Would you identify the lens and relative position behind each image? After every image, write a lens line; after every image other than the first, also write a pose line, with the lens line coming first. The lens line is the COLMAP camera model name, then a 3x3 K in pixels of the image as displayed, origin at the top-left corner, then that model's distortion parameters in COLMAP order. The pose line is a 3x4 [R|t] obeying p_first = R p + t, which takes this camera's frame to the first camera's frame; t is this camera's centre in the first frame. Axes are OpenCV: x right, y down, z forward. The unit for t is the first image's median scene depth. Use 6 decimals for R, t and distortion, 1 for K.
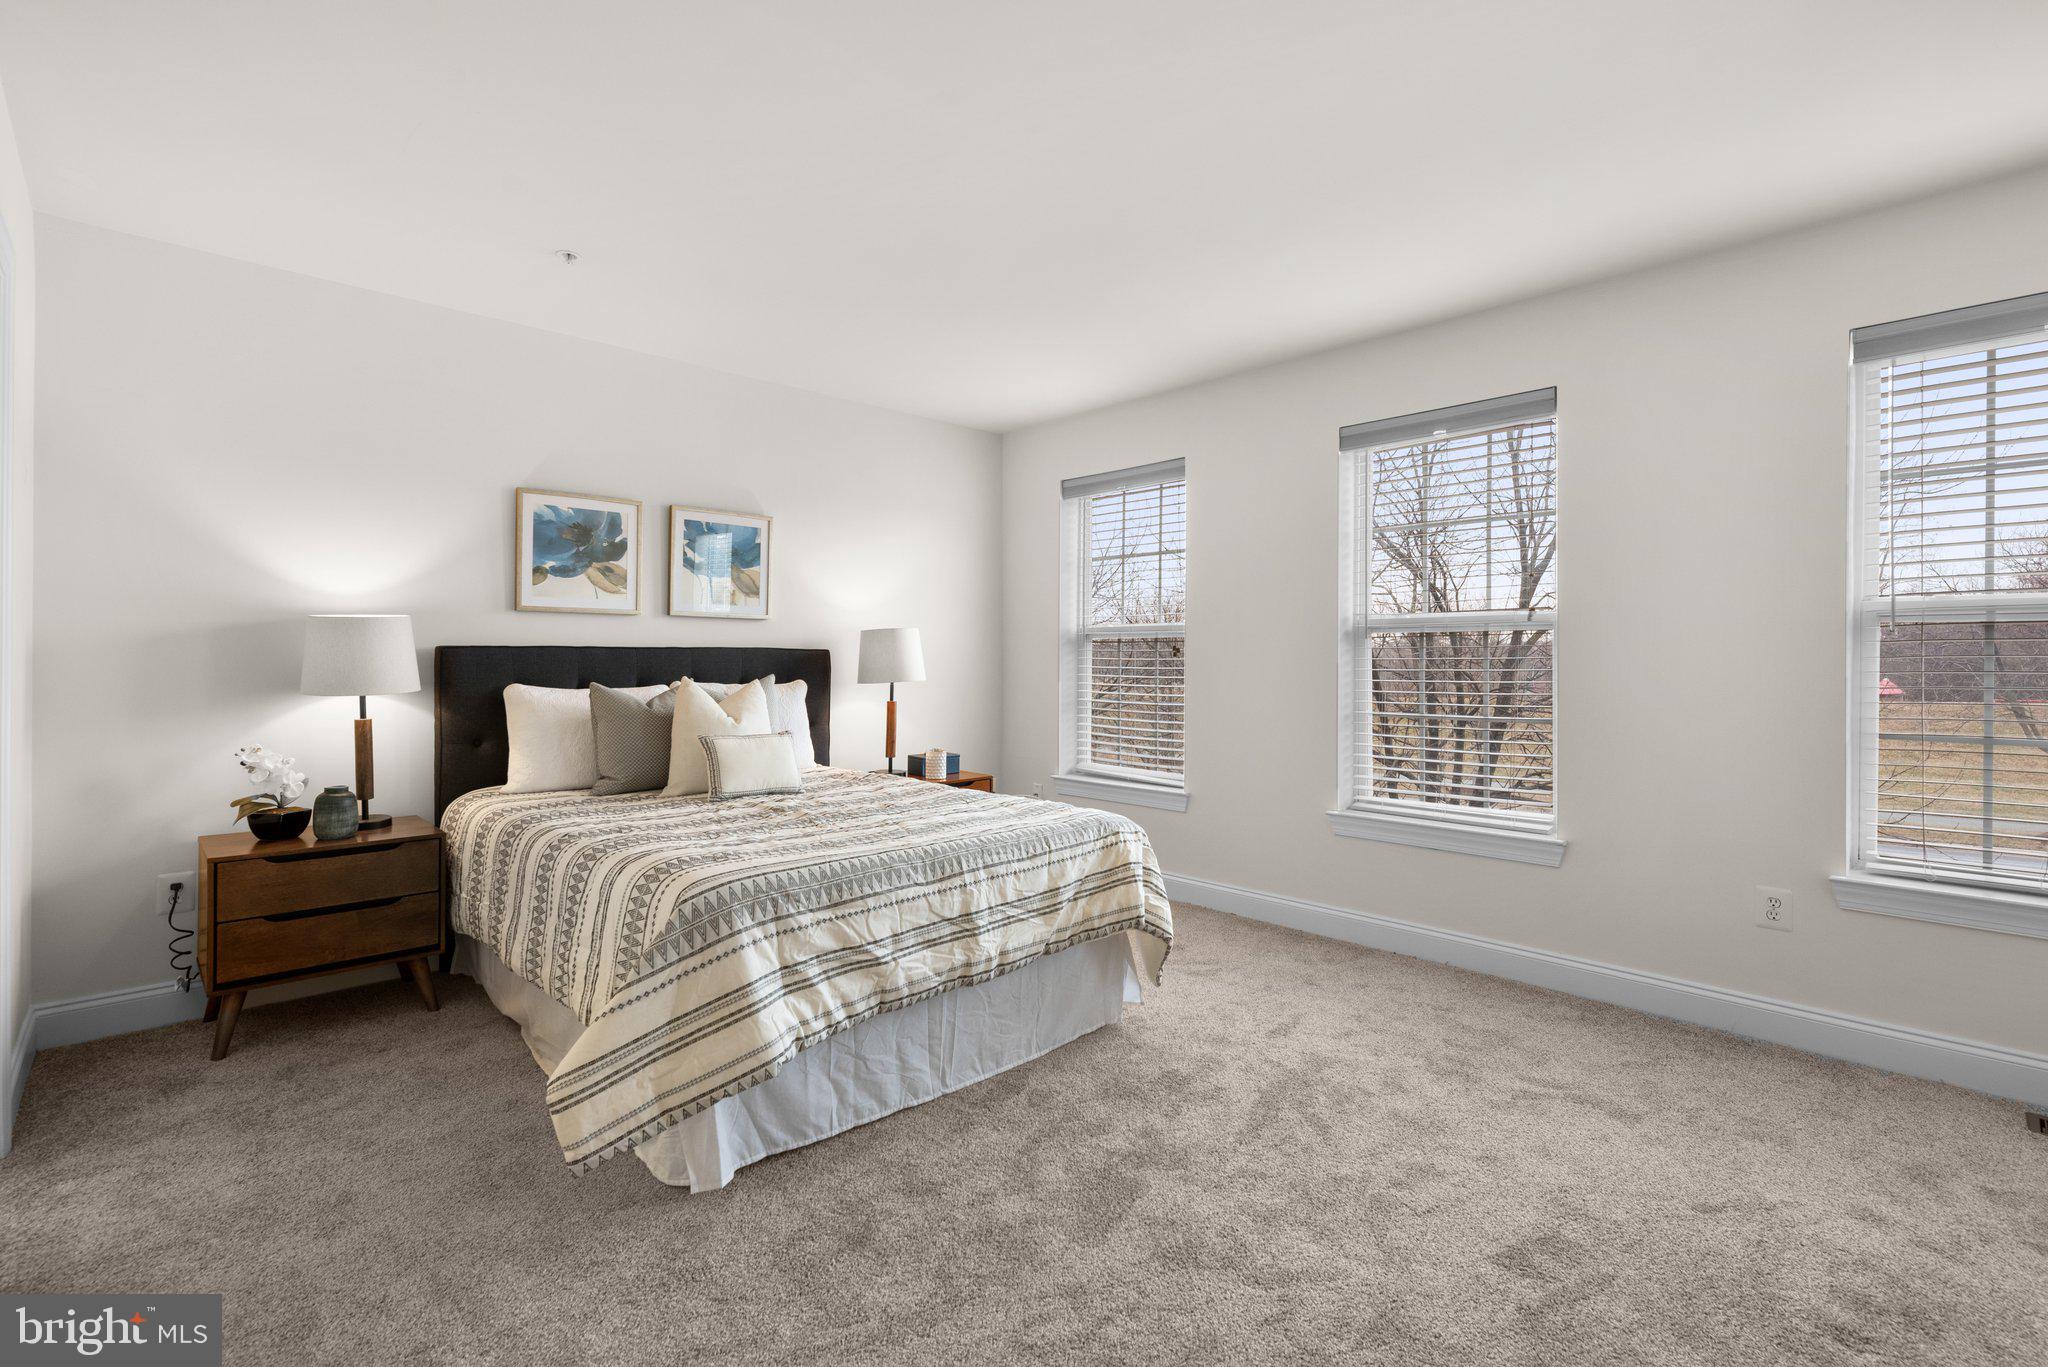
lens RADIAL K [[931.3, 0, 1018.5], [0, 931.3, 655.7], [0, 0, 1]] dist [0.001830, -0.000003]
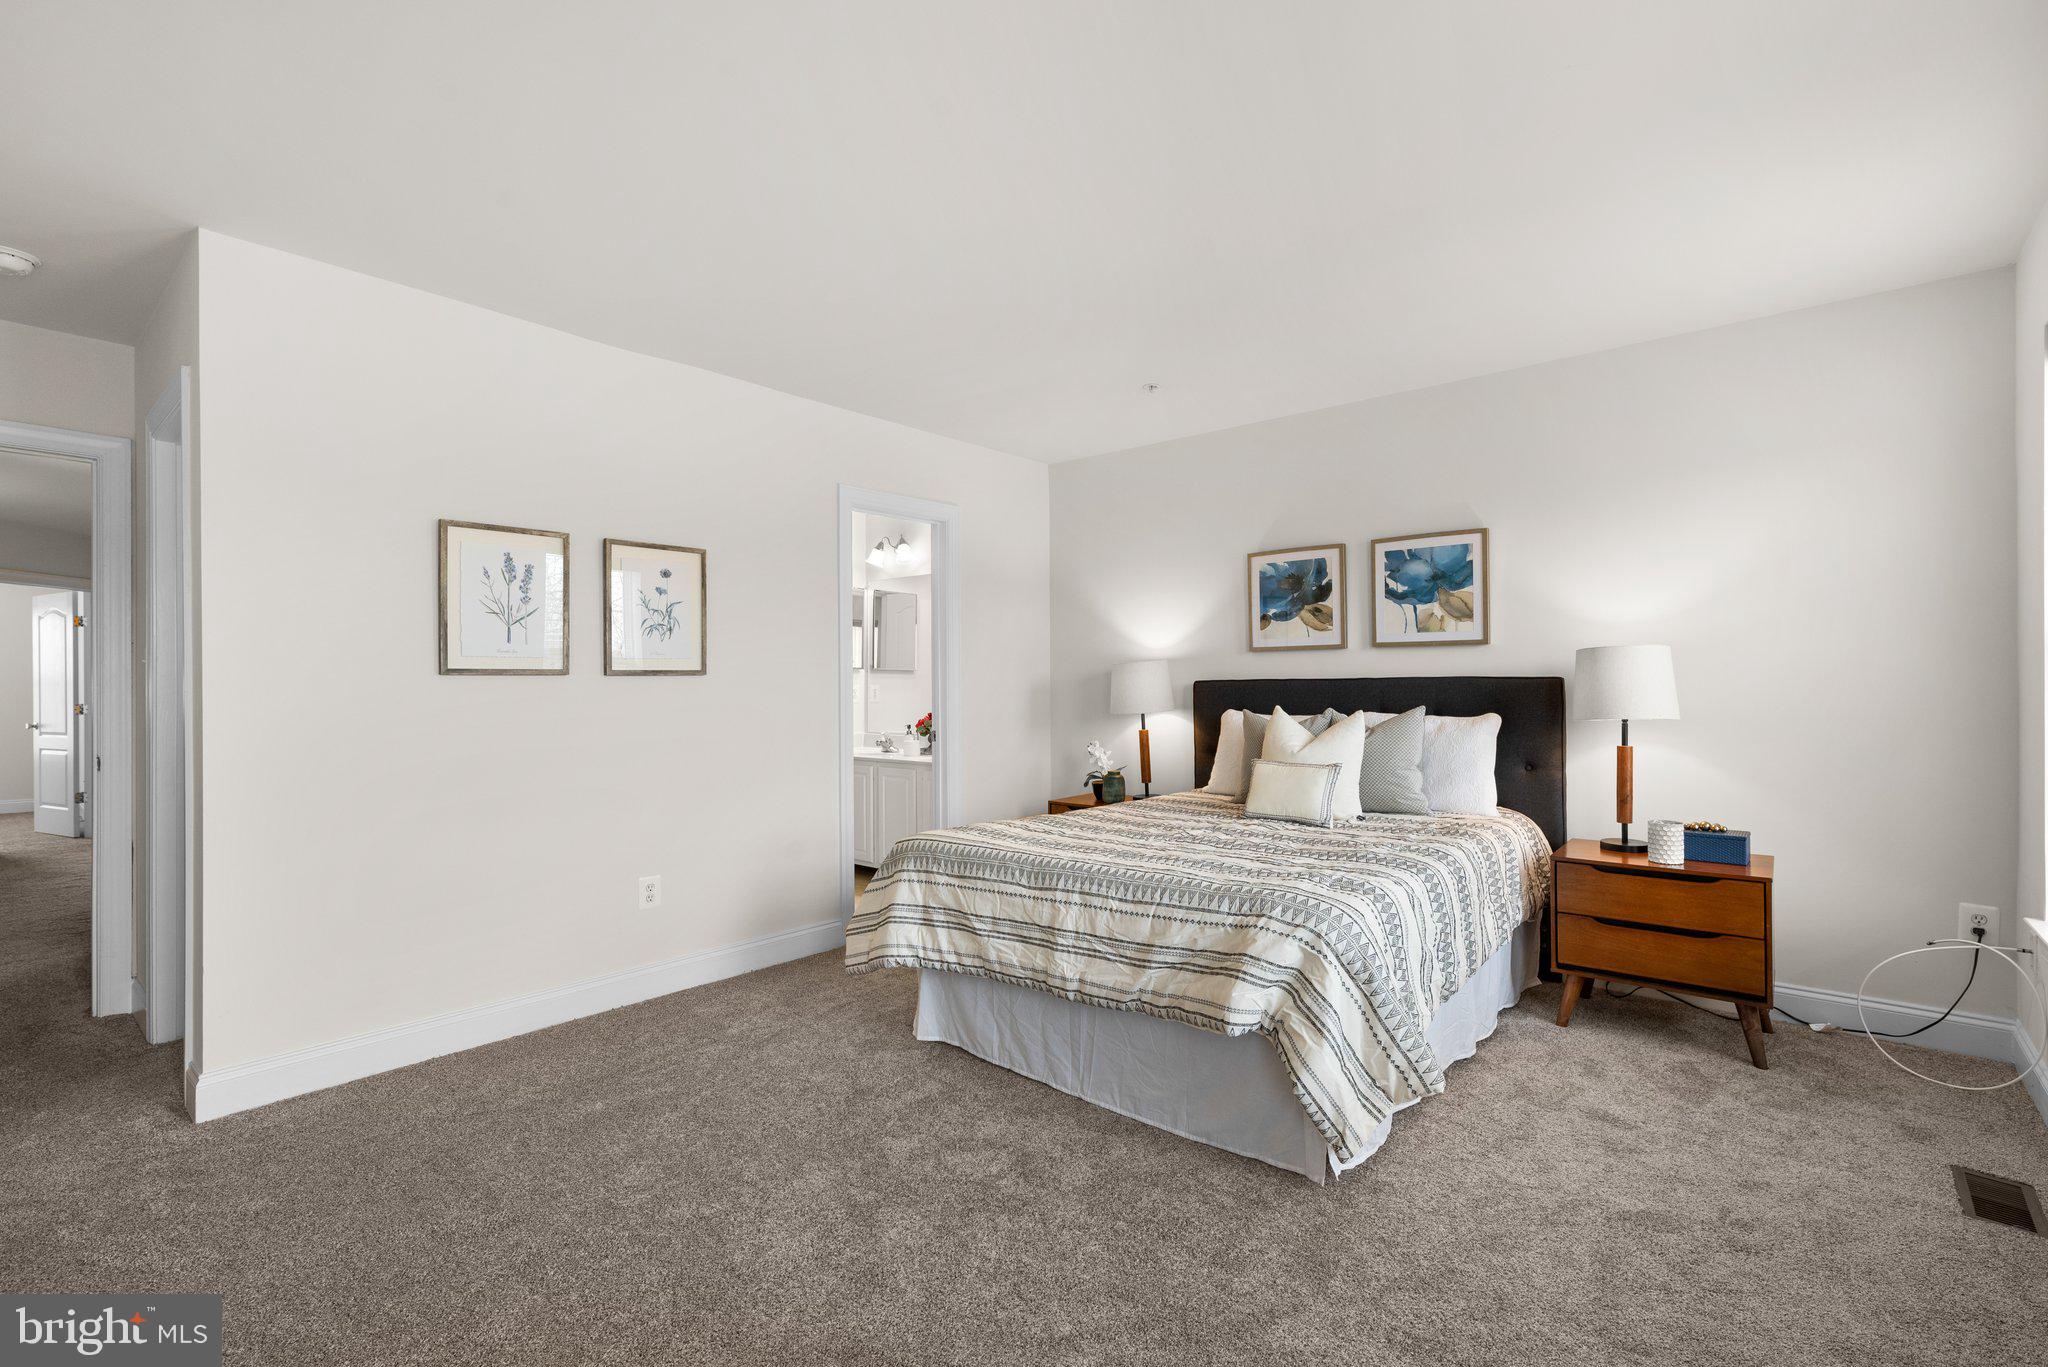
lens RADIAL K [[909.8, 0, 1025.8], [0, 909.8, 680.2], [0, 0, 1]] dist [0.001431, -0.000109]
pose [[0.102258, -0.012204, -0.994683, 0.966782], [0.008236, 0.999901, -0.011422, 0.002914], [0.994724, -0.007025, 0.102348, 0.841709]]
